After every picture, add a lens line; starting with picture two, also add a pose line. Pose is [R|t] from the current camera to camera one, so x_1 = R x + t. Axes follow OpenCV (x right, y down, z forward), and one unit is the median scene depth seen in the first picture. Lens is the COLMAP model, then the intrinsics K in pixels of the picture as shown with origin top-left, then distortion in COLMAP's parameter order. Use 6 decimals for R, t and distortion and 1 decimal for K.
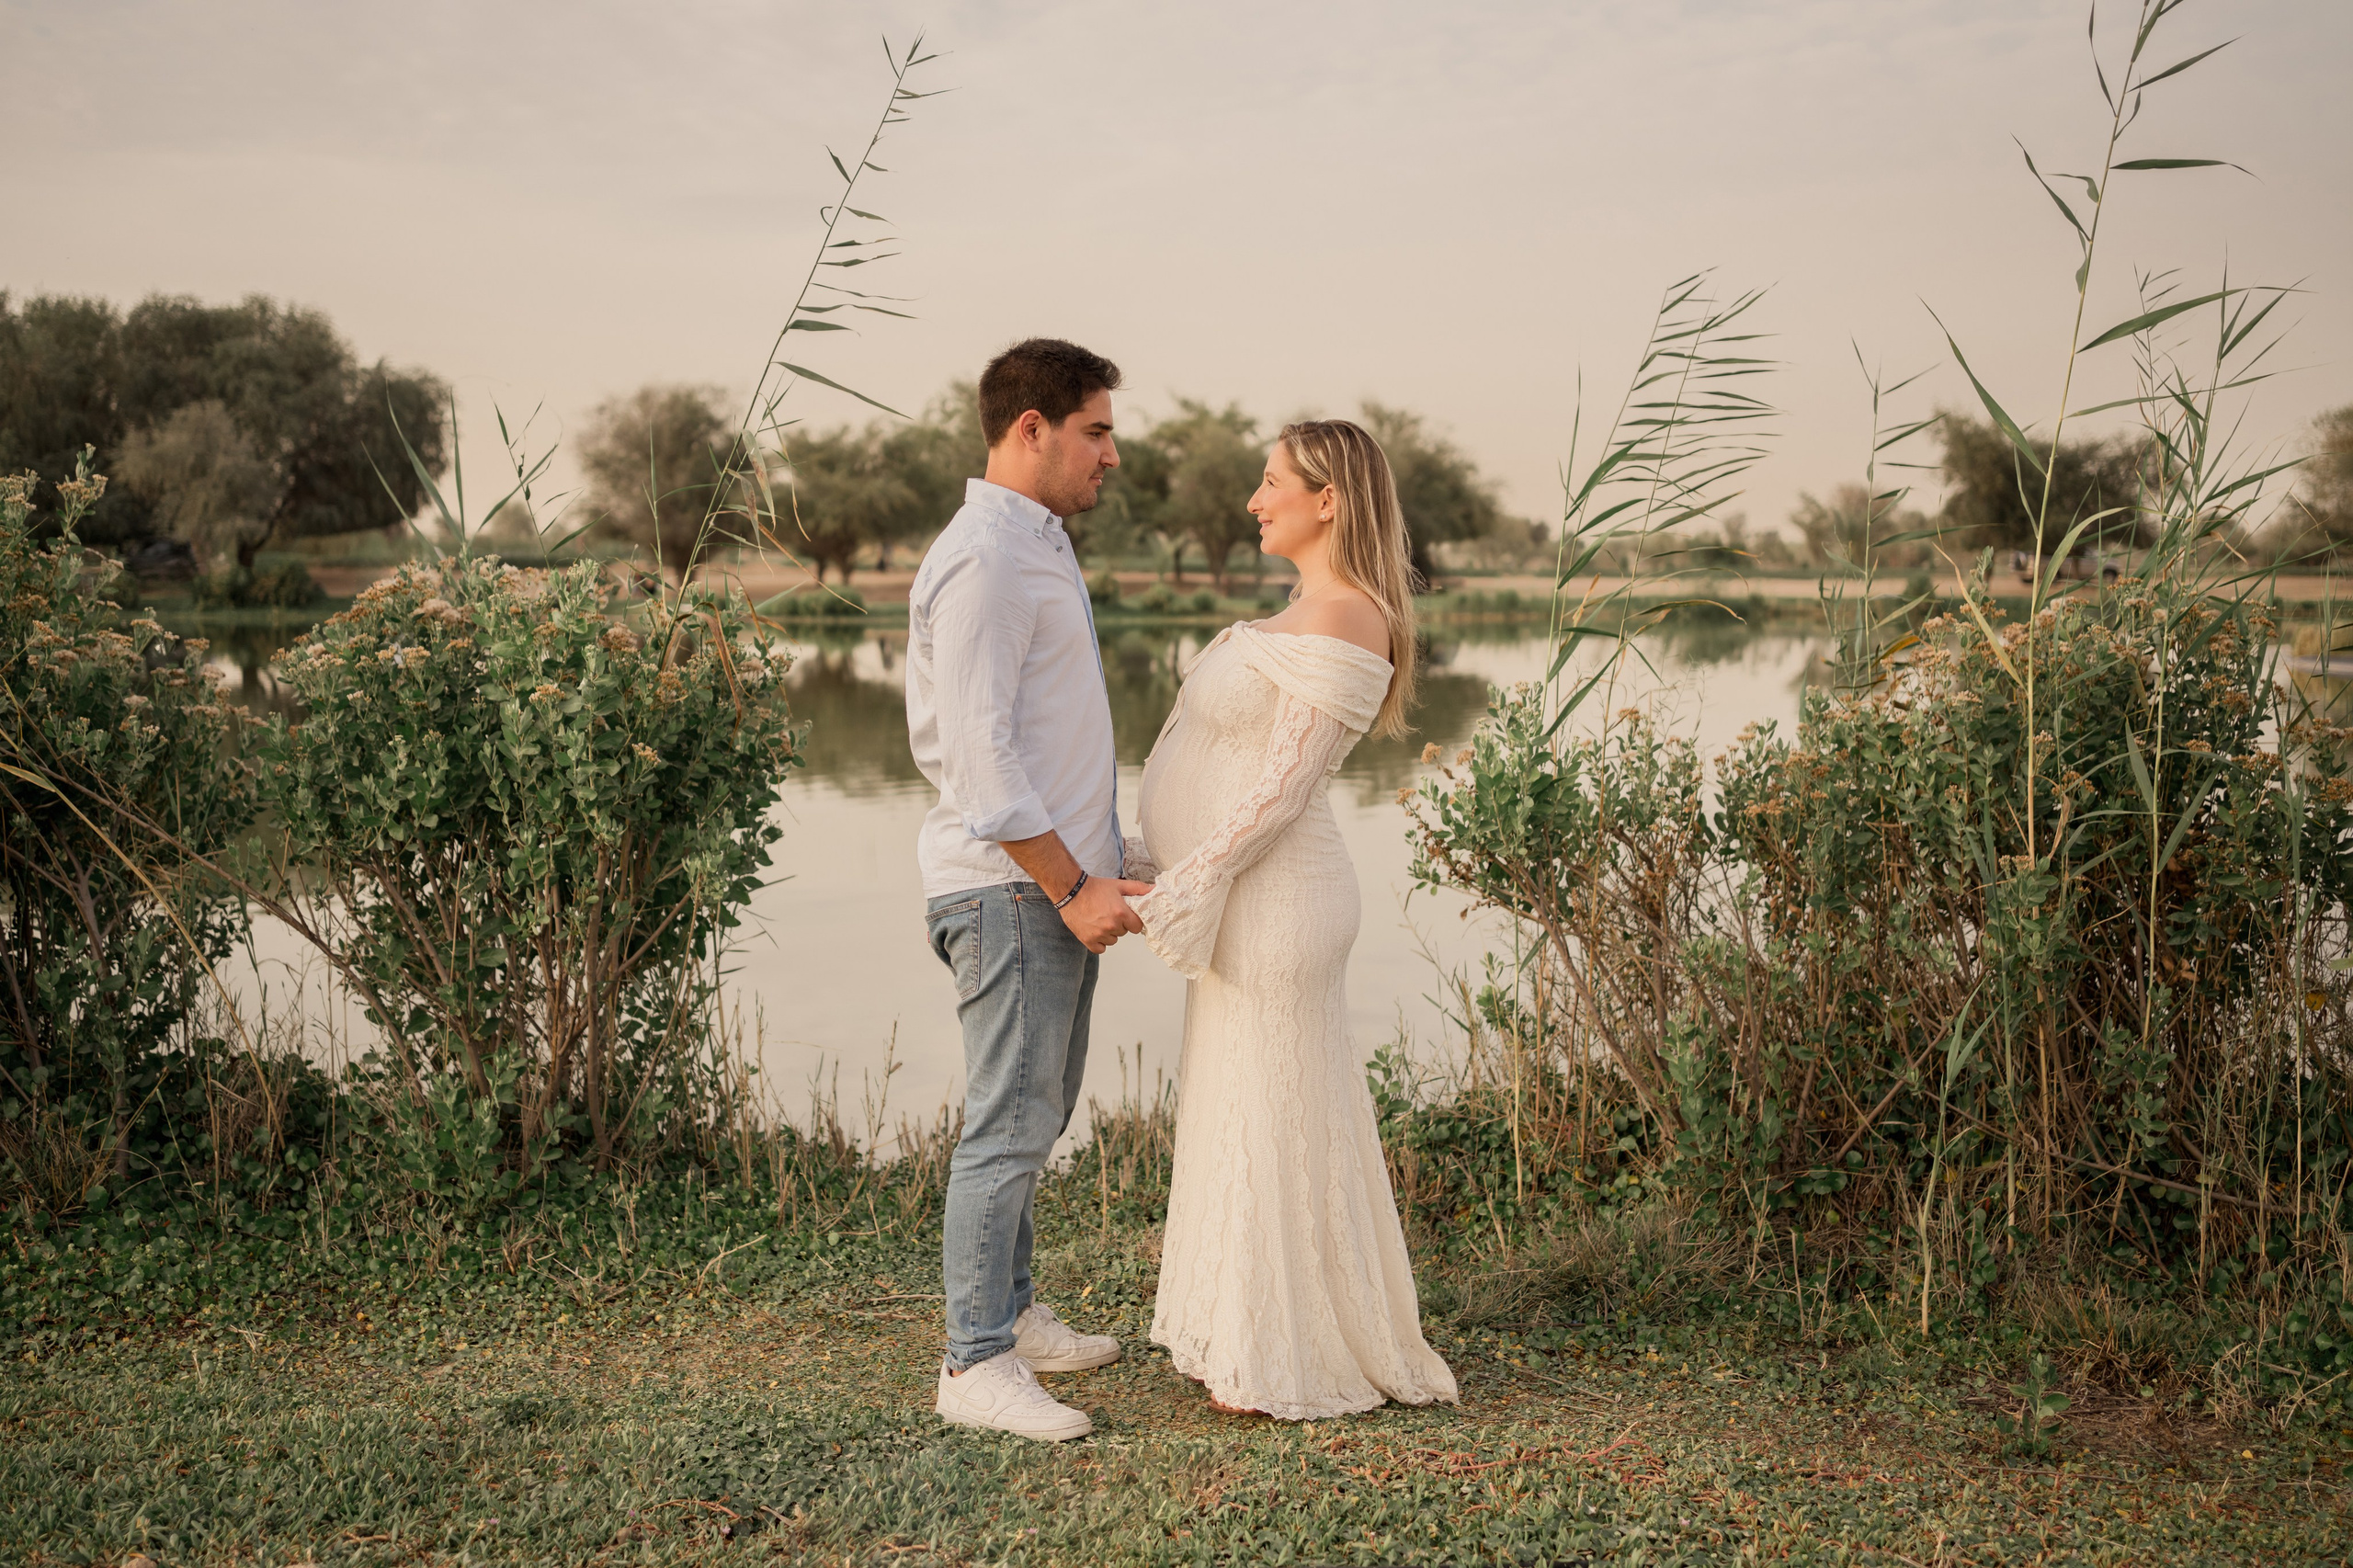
lens RADIAL K [[2367.8, 0, 1128.0], [0, 2367.8, 778.6], [0, 0, 1]] dist [-0.047958, 0.125620]
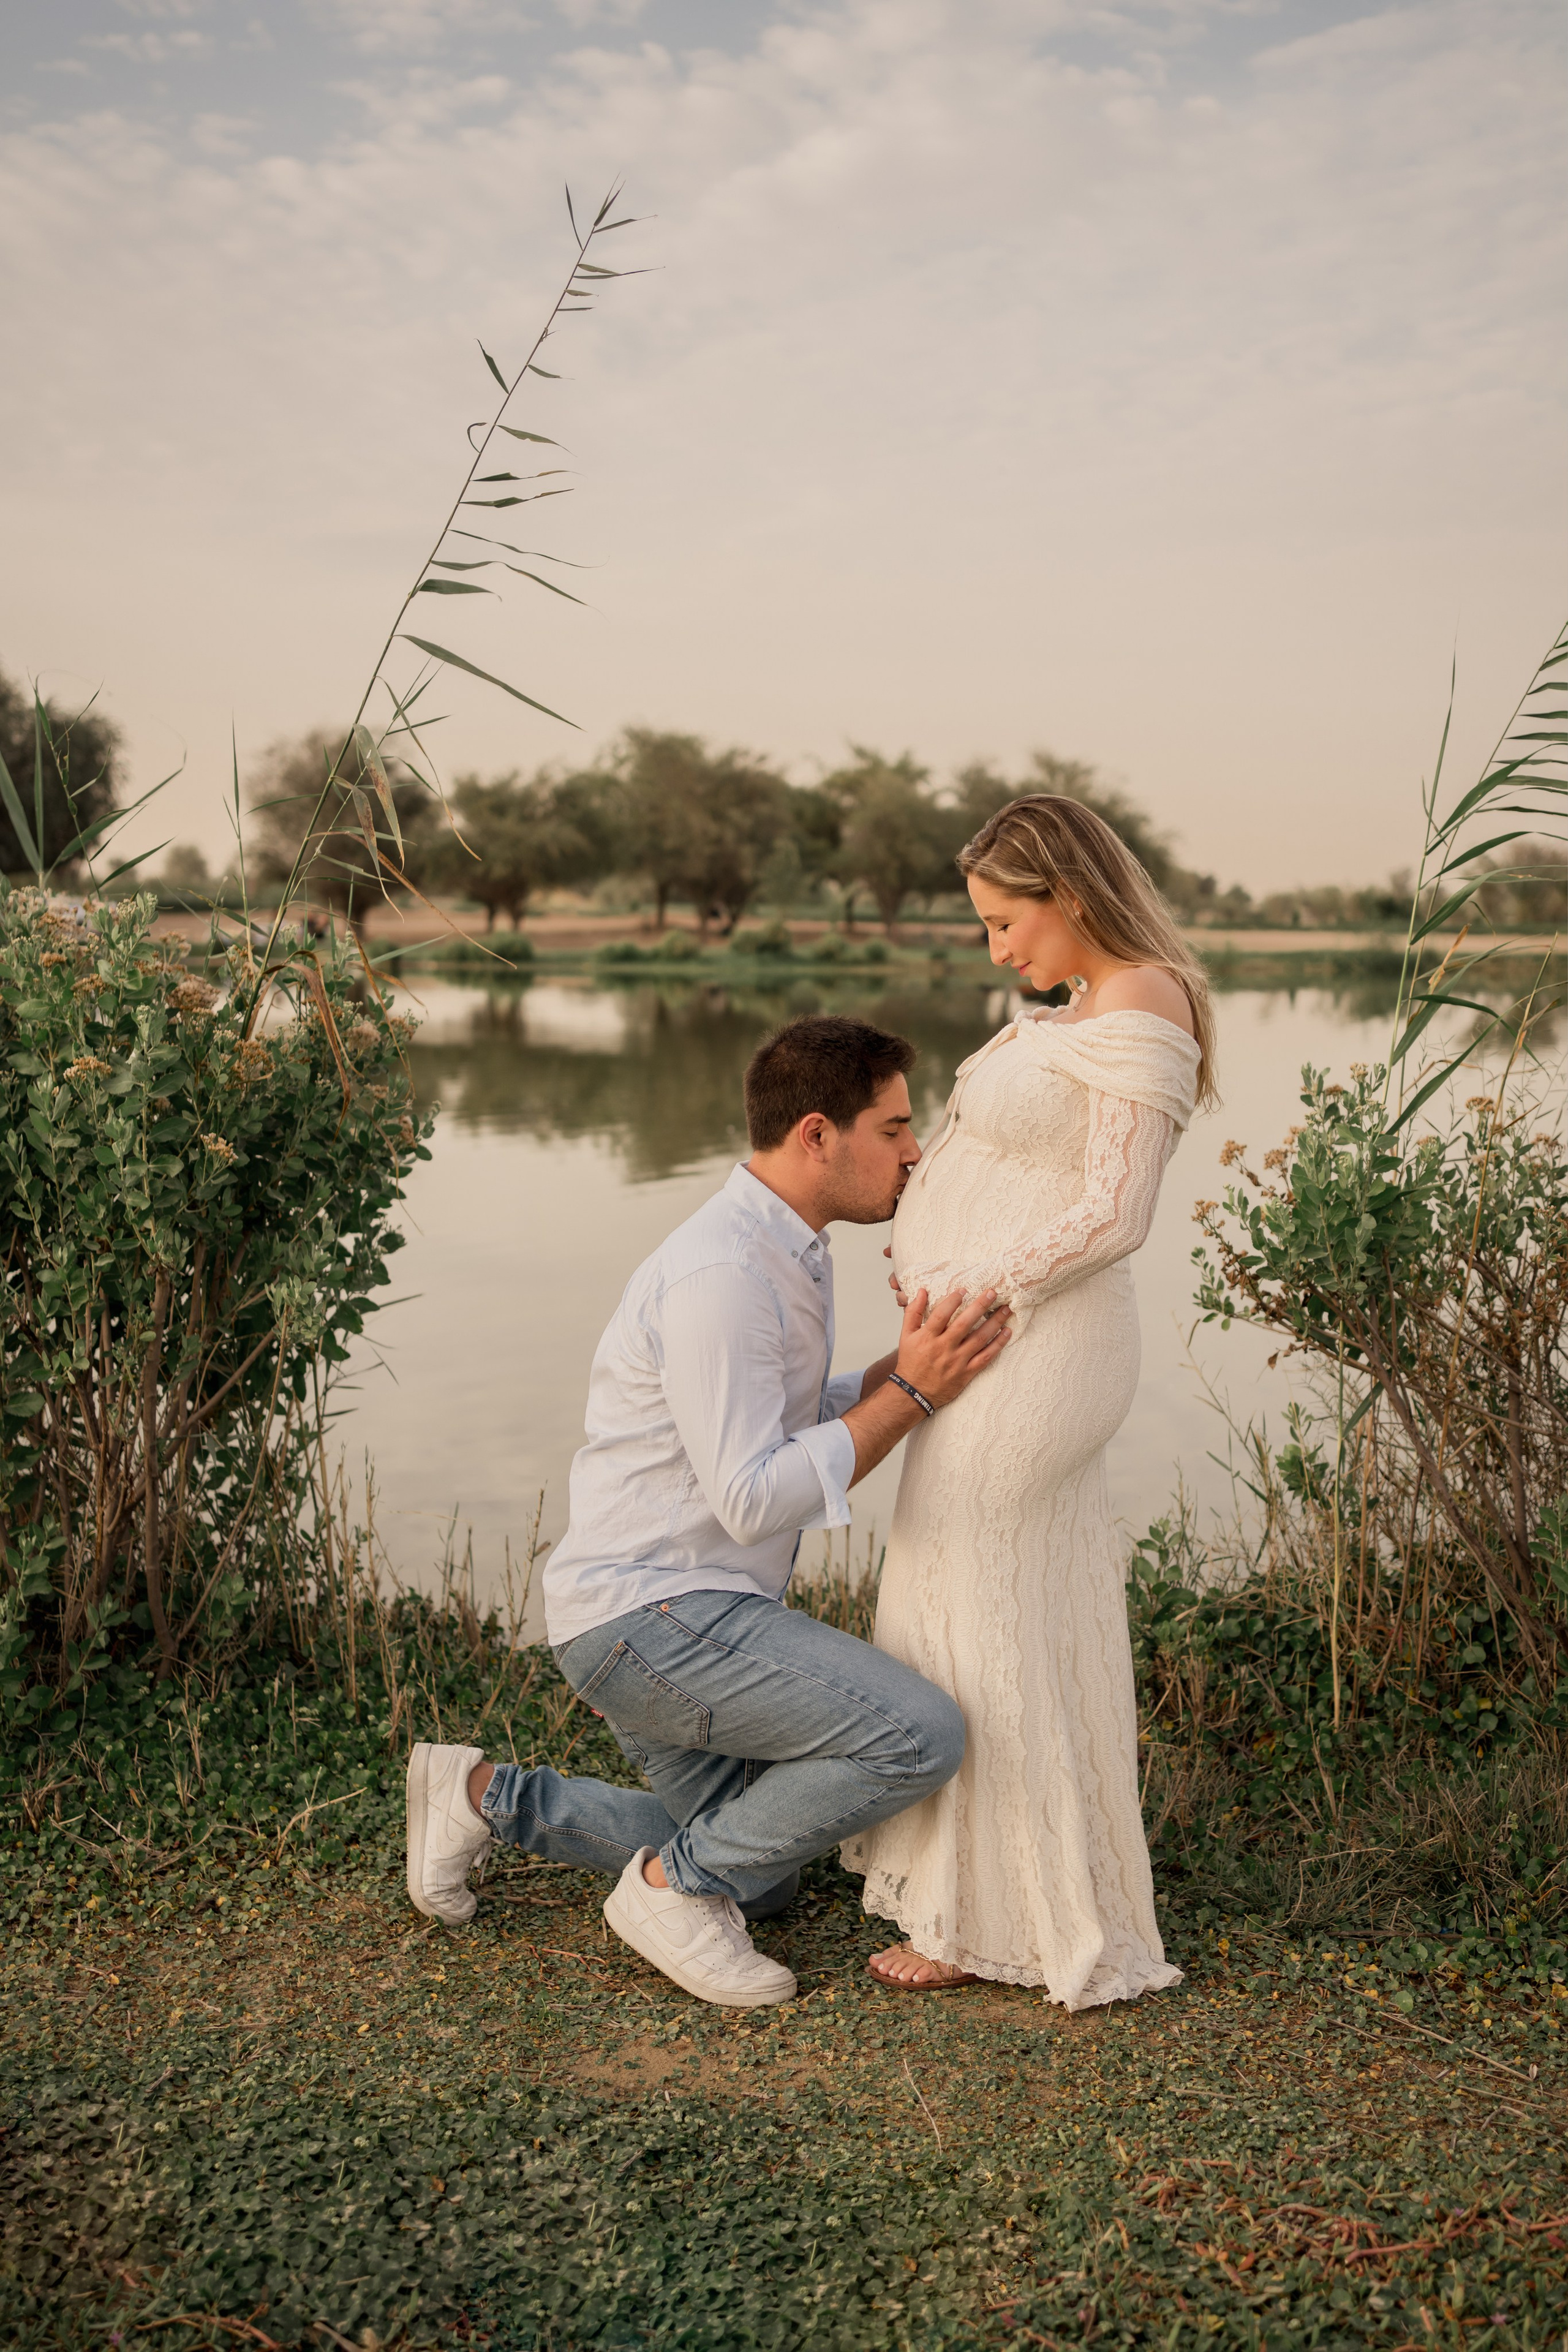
lens RADIAL K [[2357.5, 0, 784.0], [0, 2357.5, 1176.0], [0, 0, 1]] dist [-0.044545, 0.127314]
pose [[0.999937, 0.009958, -0.005118, -0.015671], [-0.009849, 0.999734, 0.020842, -0.018346], [0.005325, -0.020790, 0.999770, 0.228787]]
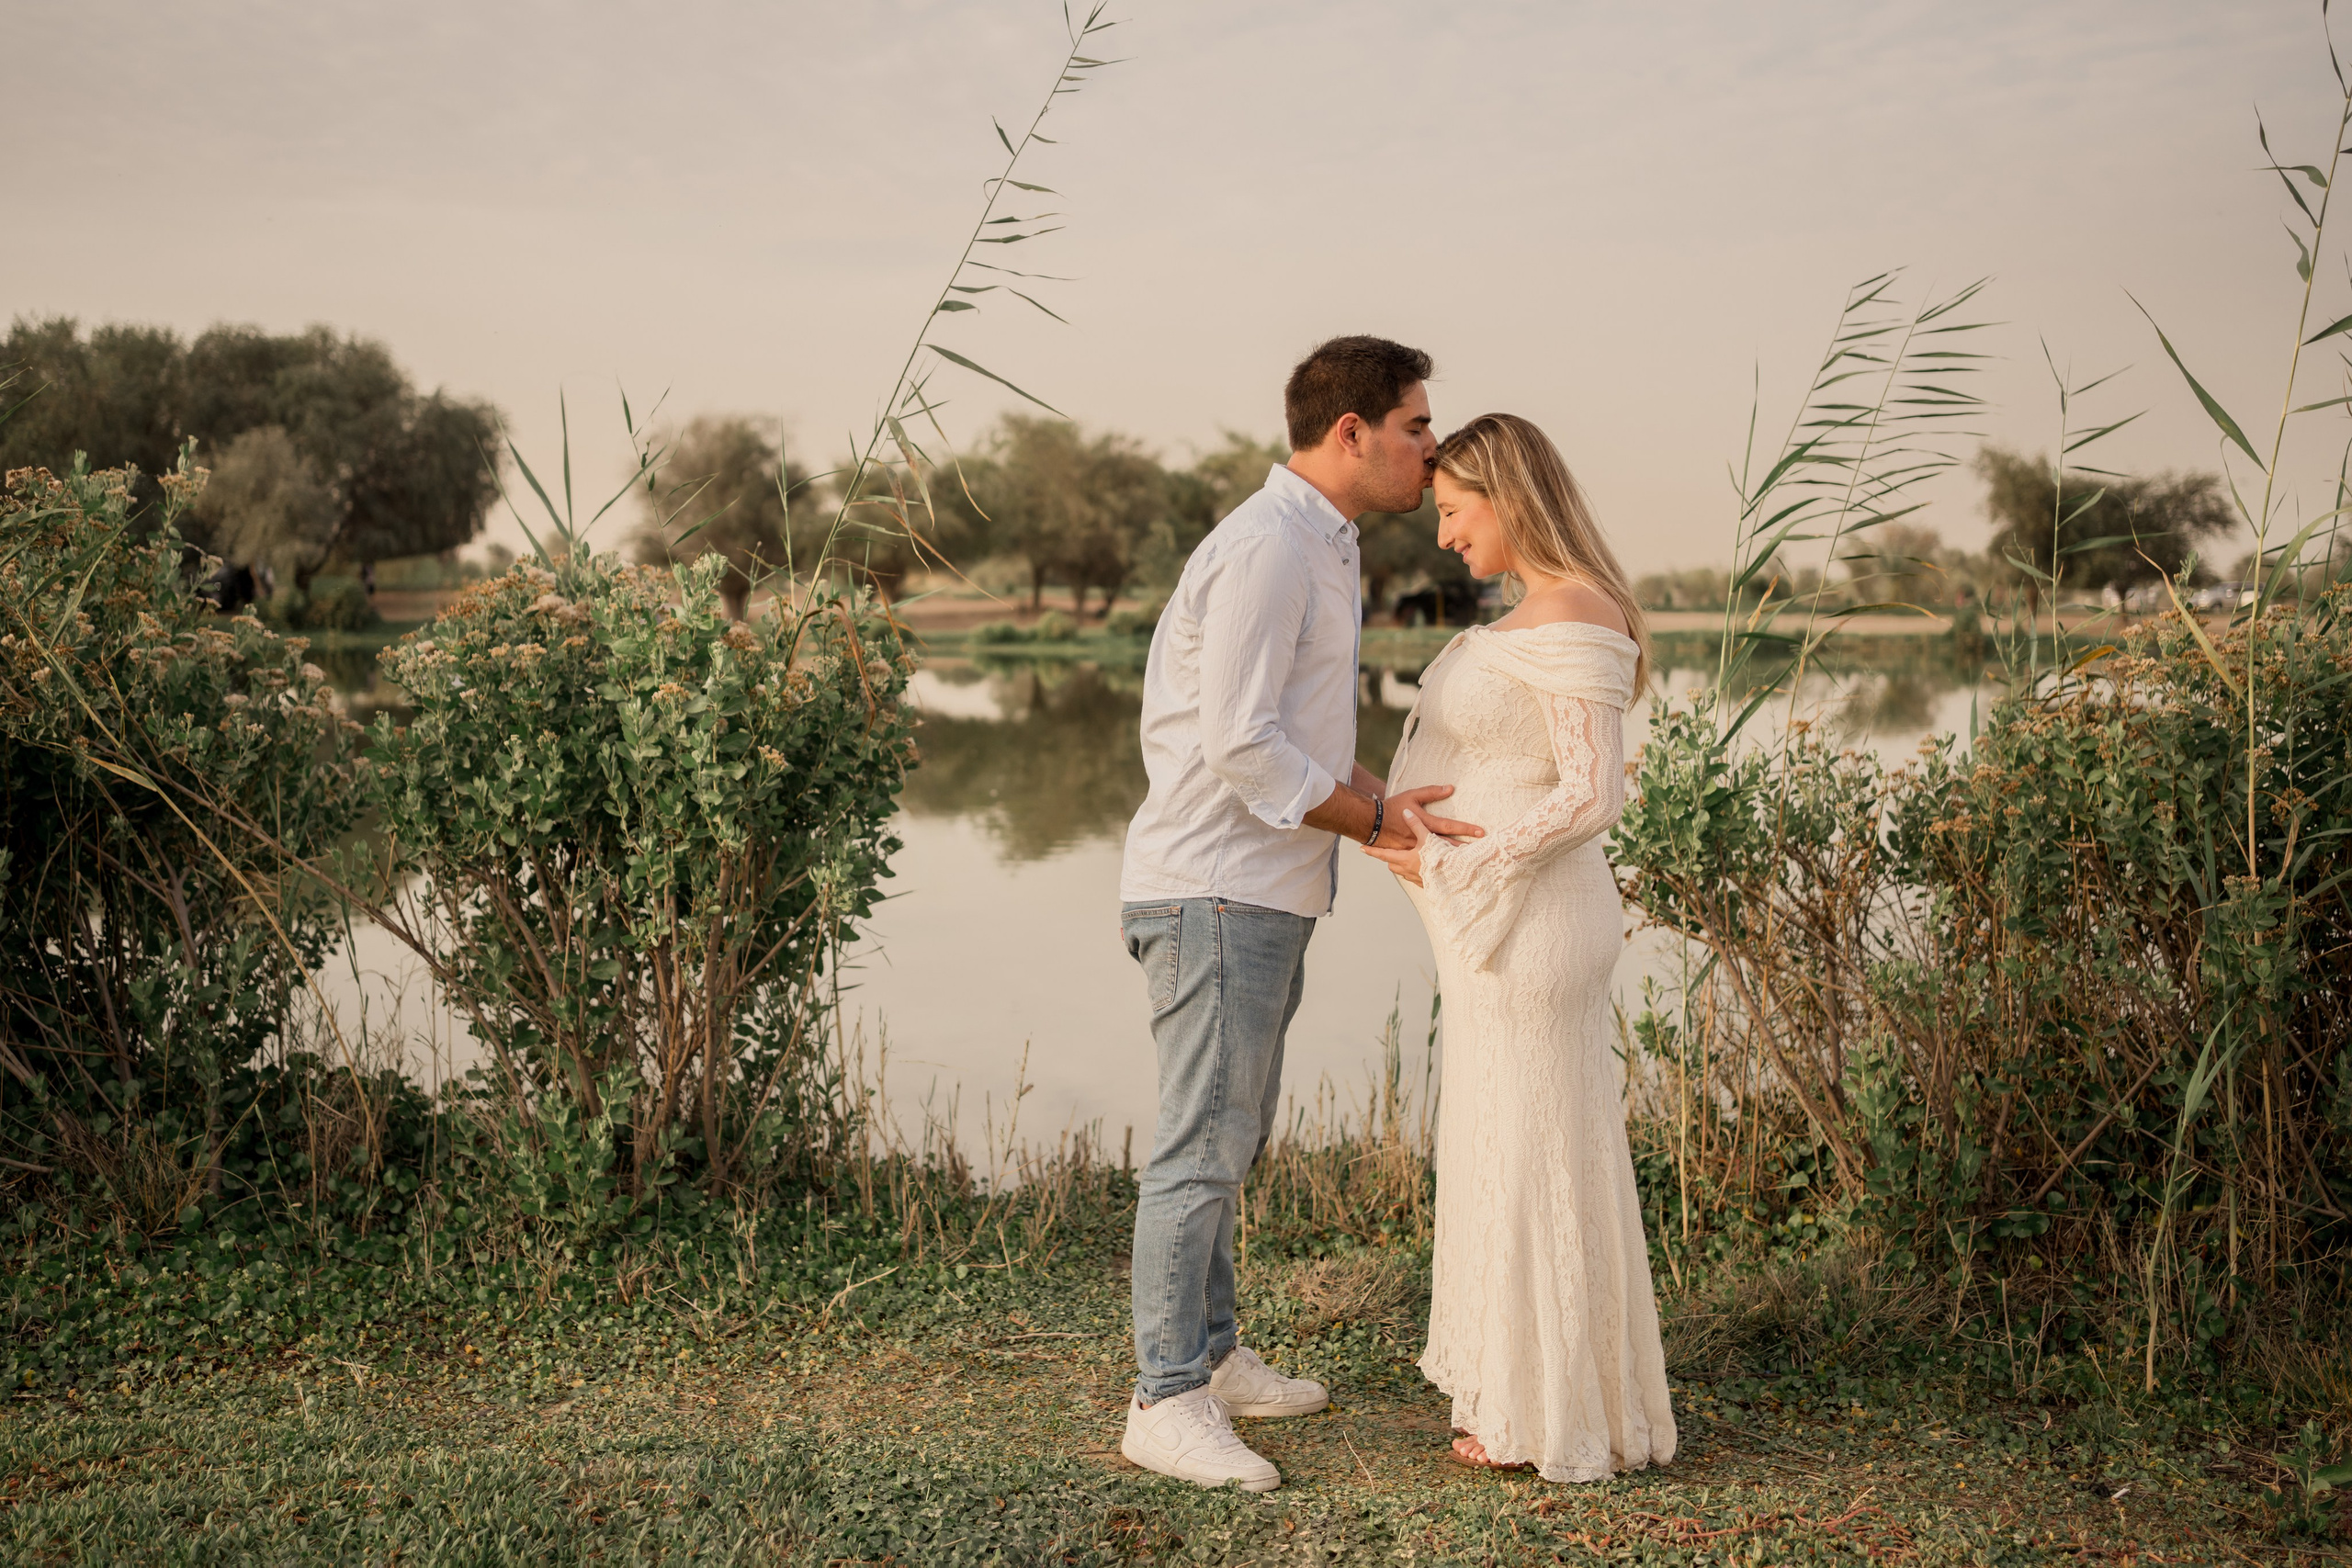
lens RADIAL K [[2357.3, 0, 1119.9], [0, 2357.3, 735.8], [0, 0, 1]] dist [-0.044545, 0.127314]
pose [[0.999739, 0.008095, -0.021348, -0.042319], [-0.008751, 0.999485, -0.030859, 0.008750], [0.021087, 0.031038, 0.999296, 0.053160]]
